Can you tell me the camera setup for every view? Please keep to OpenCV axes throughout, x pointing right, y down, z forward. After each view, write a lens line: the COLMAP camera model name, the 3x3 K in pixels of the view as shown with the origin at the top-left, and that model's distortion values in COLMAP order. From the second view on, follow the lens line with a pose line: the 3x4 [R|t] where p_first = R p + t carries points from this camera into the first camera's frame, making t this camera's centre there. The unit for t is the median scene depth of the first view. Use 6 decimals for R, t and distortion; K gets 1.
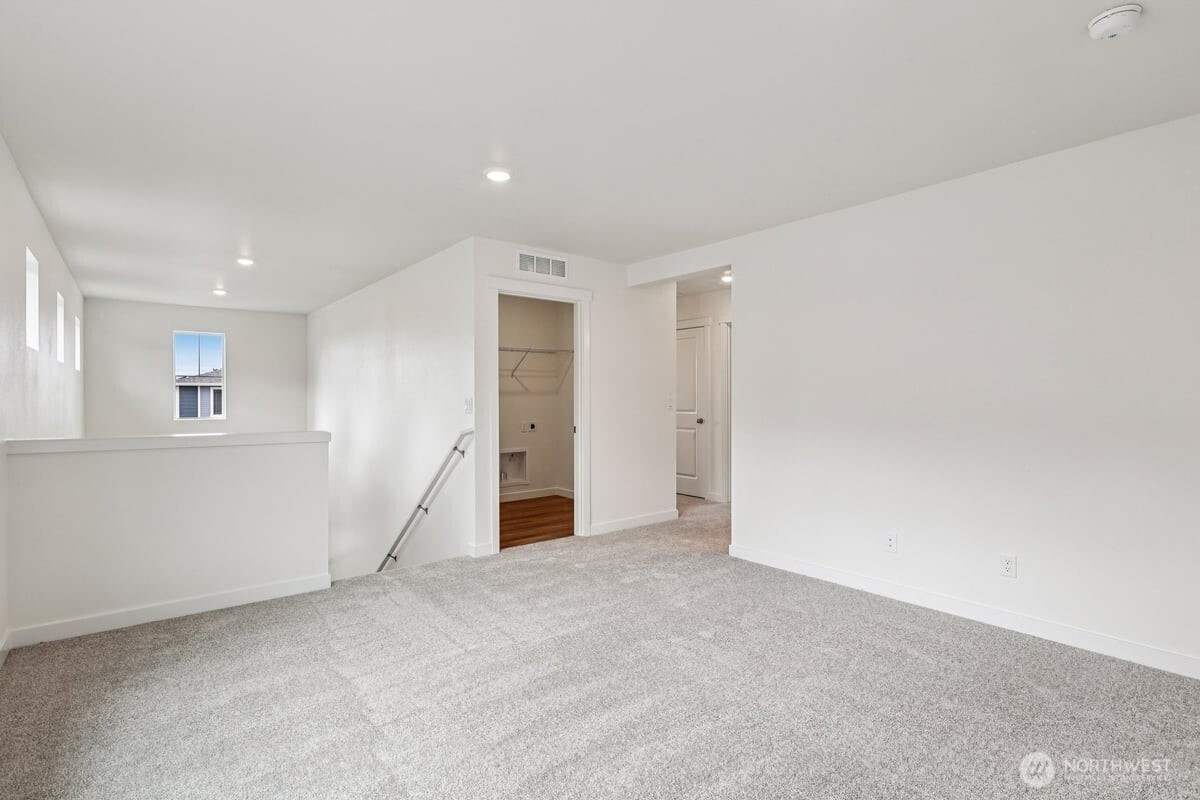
lens RADIAL K [[571.8, 0, 602.4], [0, 571.8, 396.2], [0, 0, 1]] dist [-0.003845, 0.001793]
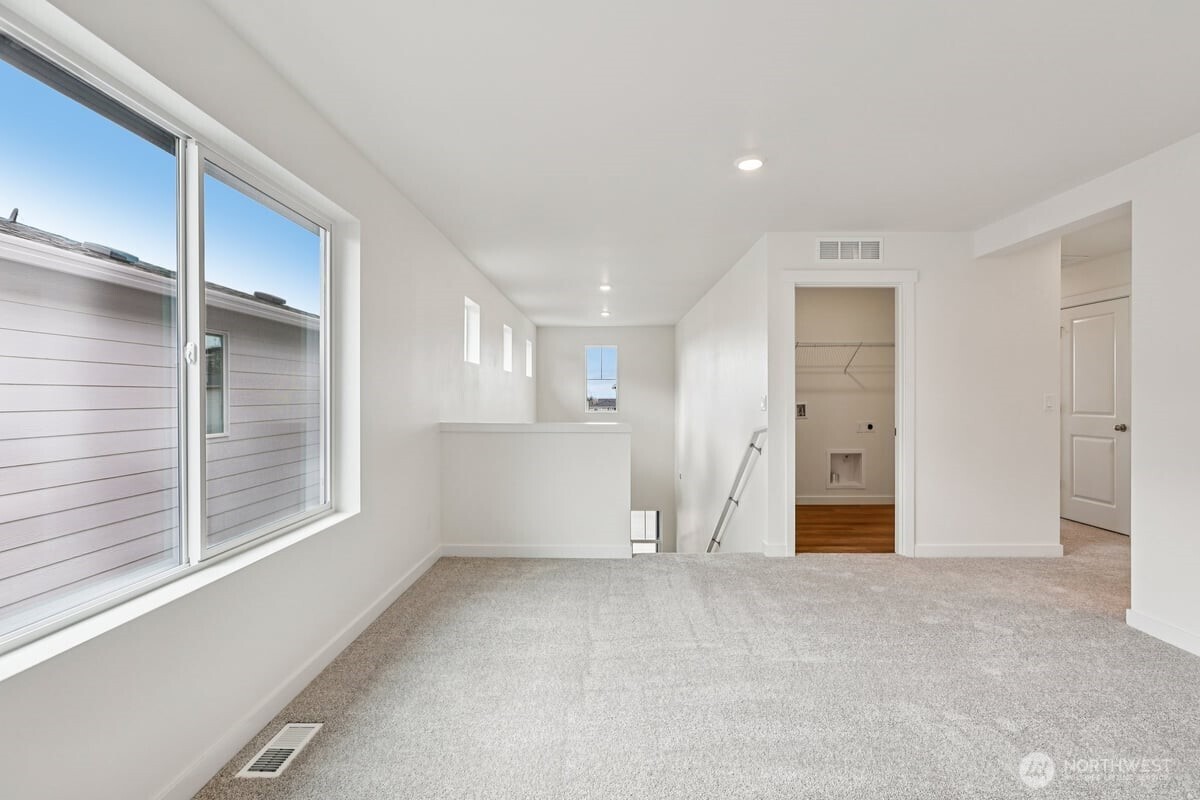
lens RADIAL K [[528.4, 0, 599.4], [0, 528.4, 397.1], [0, 0, 1]] dist [-0.009521, 0.002895]
pose [[0.771081, 0.002681, -0.636732, 0.133662], [0.000664, 0.999987, 0.005015, 0.001093], [0.636737, -0.004290, 0.771069, 0.108834]]
